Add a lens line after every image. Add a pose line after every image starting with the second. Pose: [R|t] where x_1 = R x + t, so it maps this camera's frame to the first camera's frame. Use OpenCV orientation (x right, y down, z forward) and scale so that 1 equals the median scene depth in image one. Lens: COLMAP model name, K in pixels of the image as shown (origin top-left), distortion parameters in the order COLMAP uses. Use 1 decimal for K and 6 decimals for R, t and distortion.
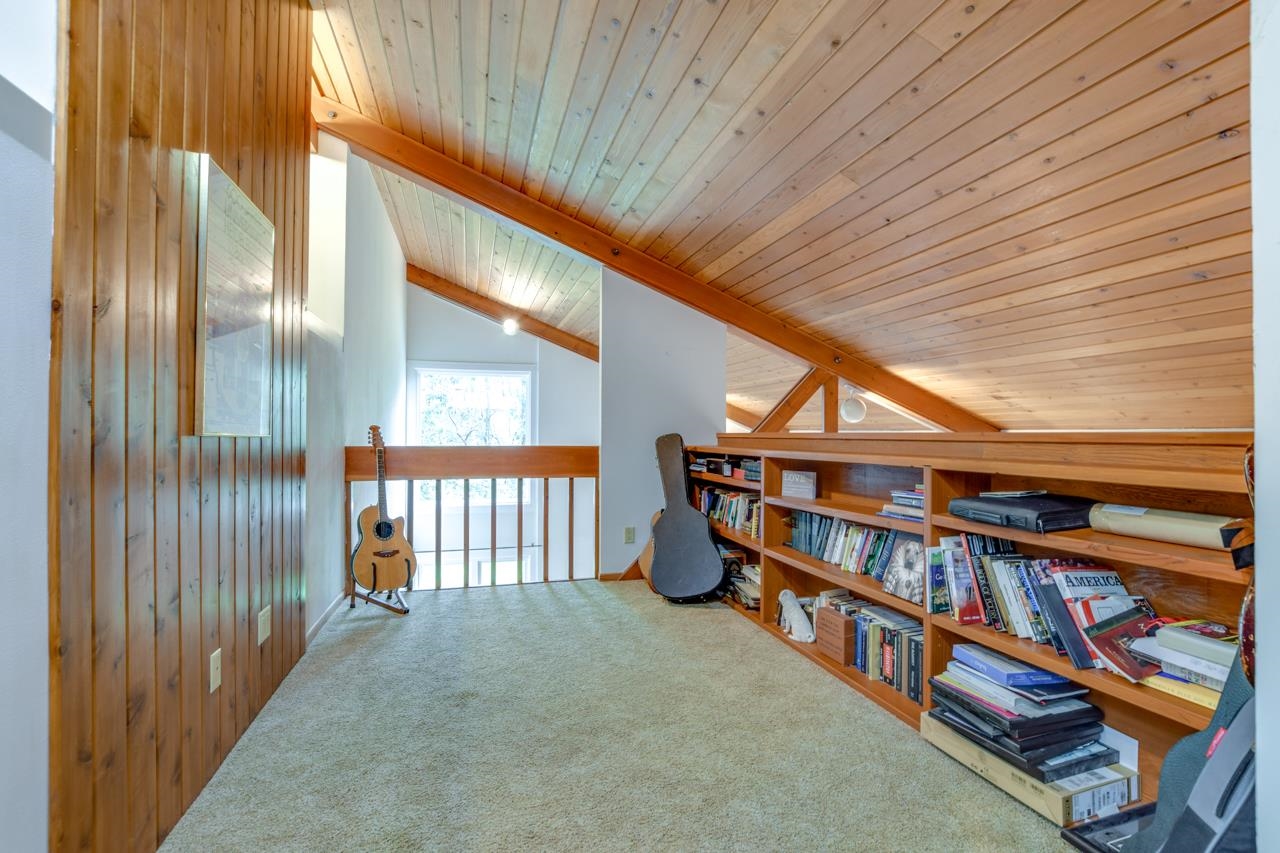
lens RADIAL K [[563.0, 0, 642.5], [0, 563.0, 430.3], [0, 0, 1]] dist [-0.024052, 0.003921]
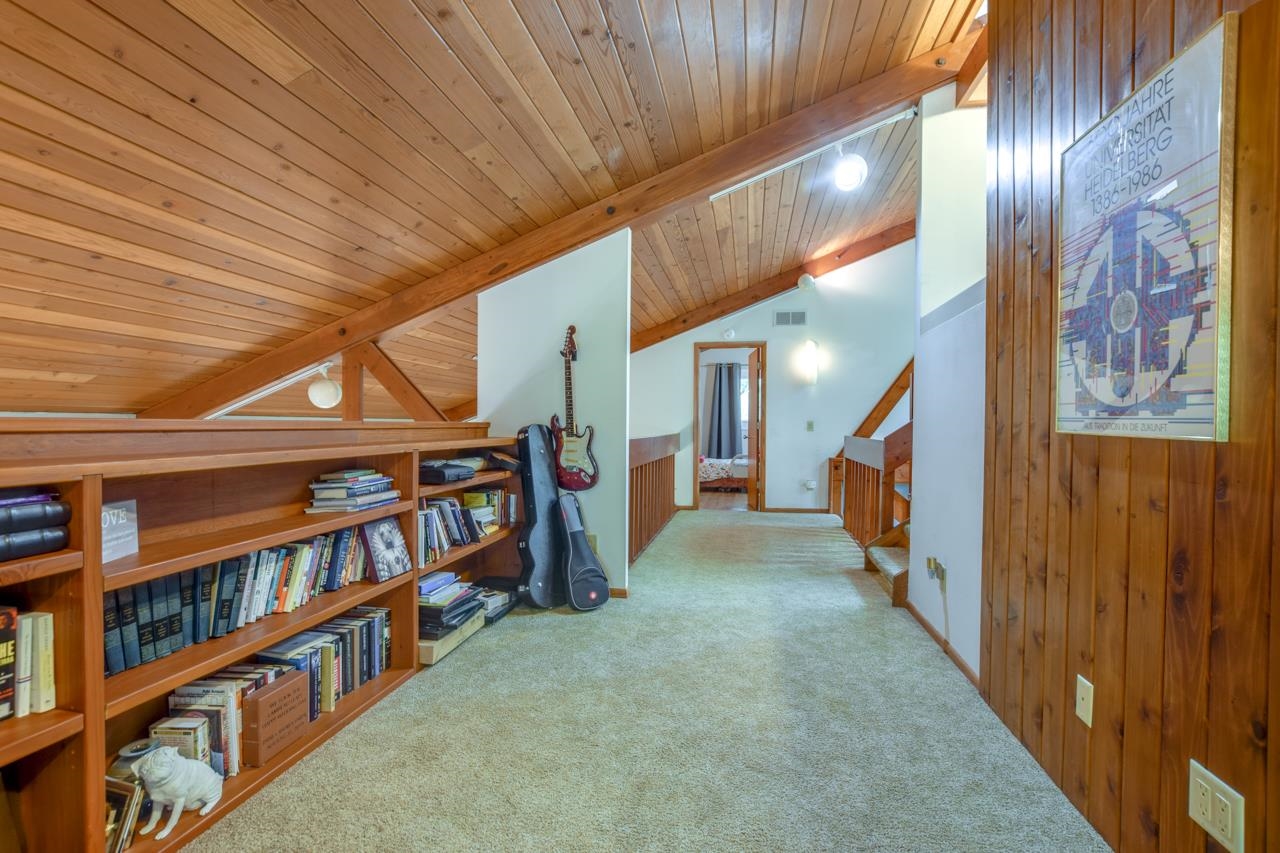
lens RADIAL K [[563.0, 0, 640.6], [0, 563.0, 429.2], [0, 0, 1]] dist [-0.024052, 0.003921]
pose [[-0.883946, -0.014391, 0.467368, -0.432276], [-0.013687, 0.999894, 0.004902, 0.006994], [-0.467389, -0.002063, -0.884049, 1.667896]]
